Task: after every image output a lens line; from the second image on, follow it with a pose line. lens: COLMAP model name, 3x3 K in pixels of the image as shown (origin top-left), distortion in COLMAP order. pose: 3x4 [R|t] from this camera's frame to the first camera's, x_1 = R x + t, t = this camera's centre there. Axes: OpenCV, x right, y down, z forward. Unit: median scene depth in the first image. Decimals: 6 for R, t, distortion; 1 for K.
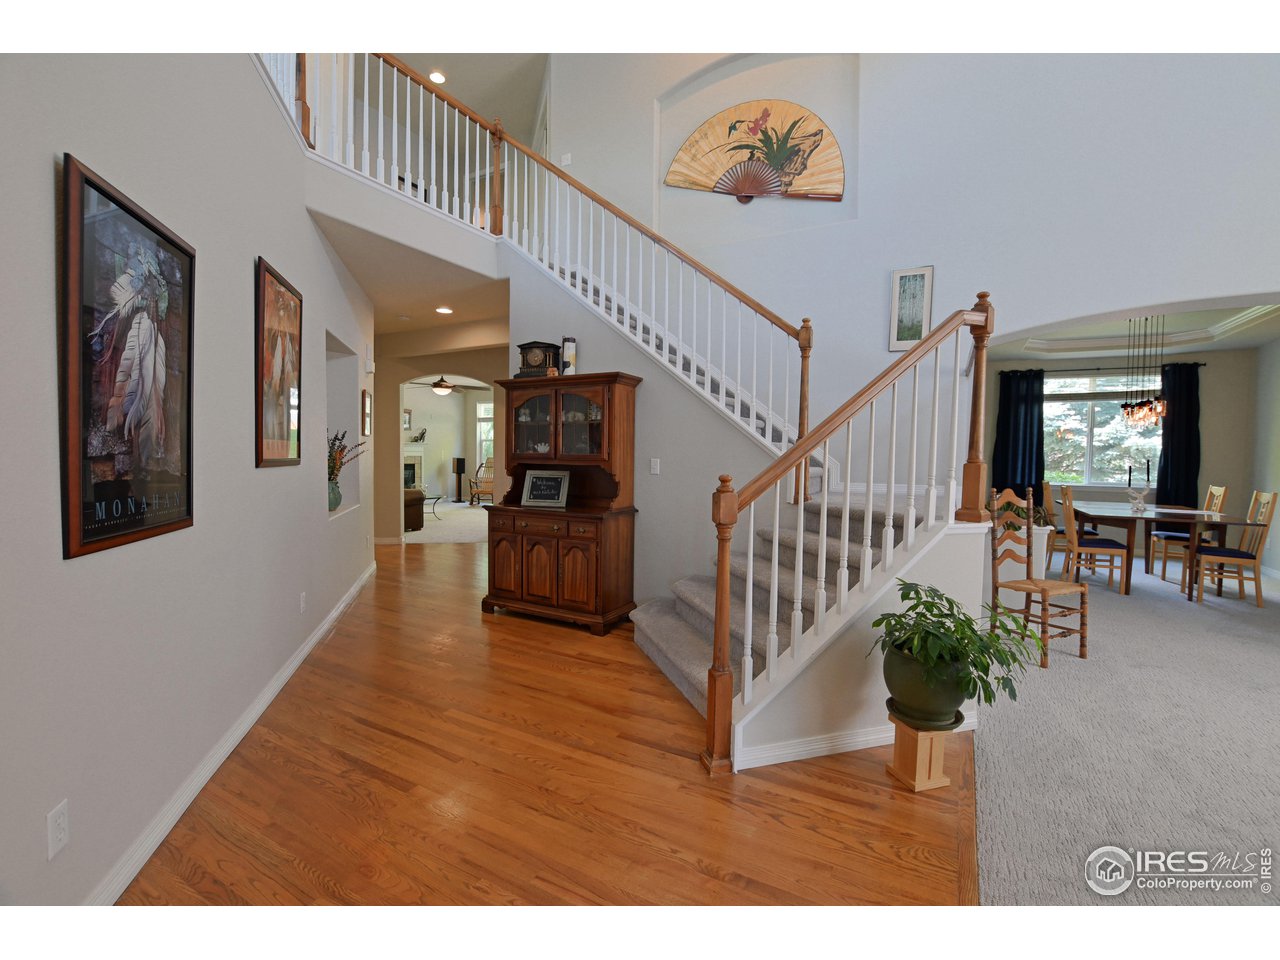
lens RADIAL K [[557.7, 0, 640.0], [0, 557.7, 470.7], [0, 0, 1]] dist [-0.028554, -0.000044]
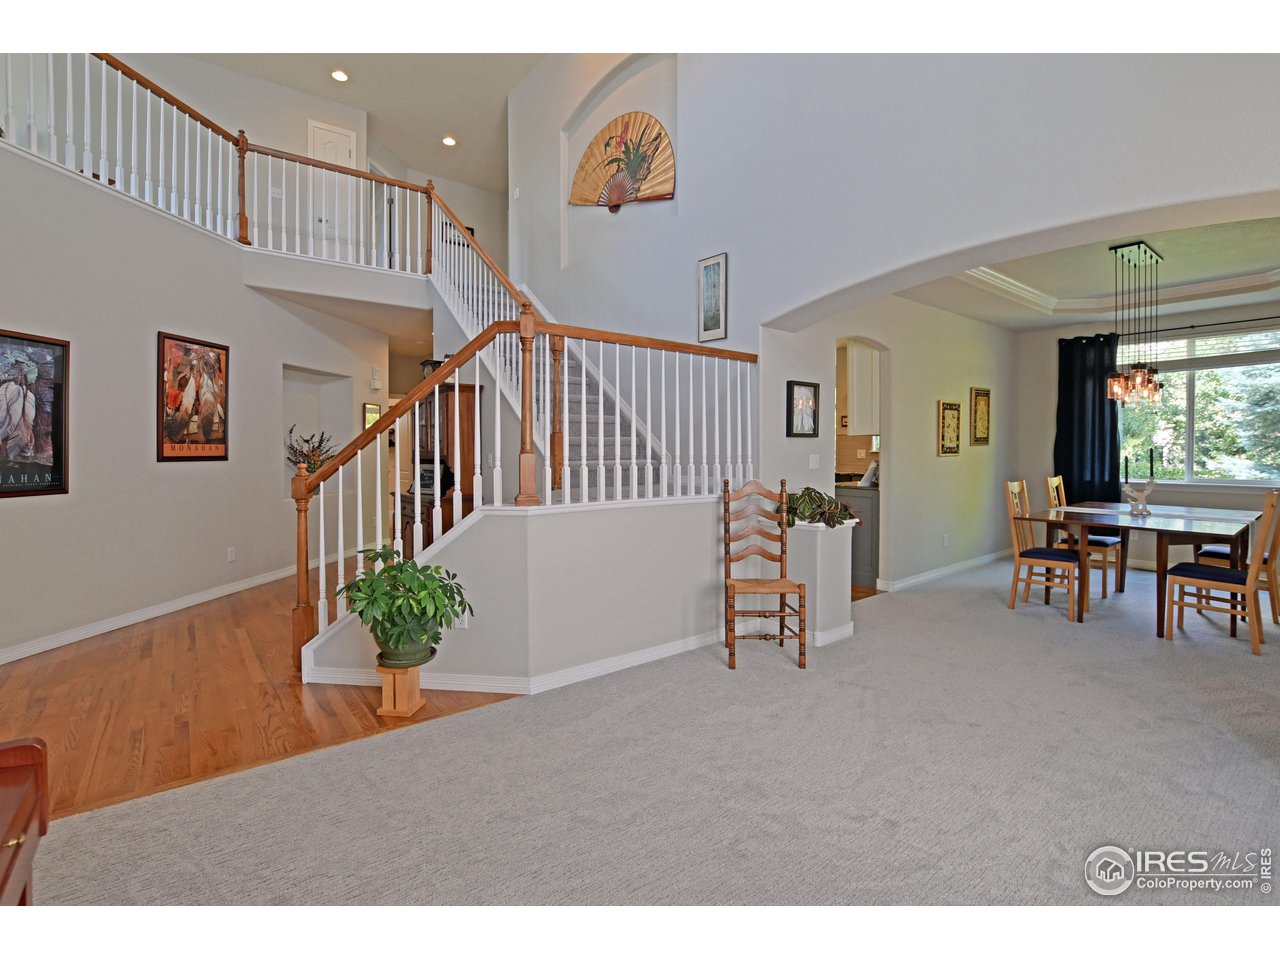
lens RADIAL K [[599.7, 0, 654.5], [0, 599.7, 448.5], [0, 0, 1]] dist [-0.053051, 0.015219]
pose [[0.924882, -0.015242, -0.379949, 0.715475], [0.001771, 0.999358, -0.035780, 0.010330], [0.380251, 0.032419, 0.924315, -0.010677]]
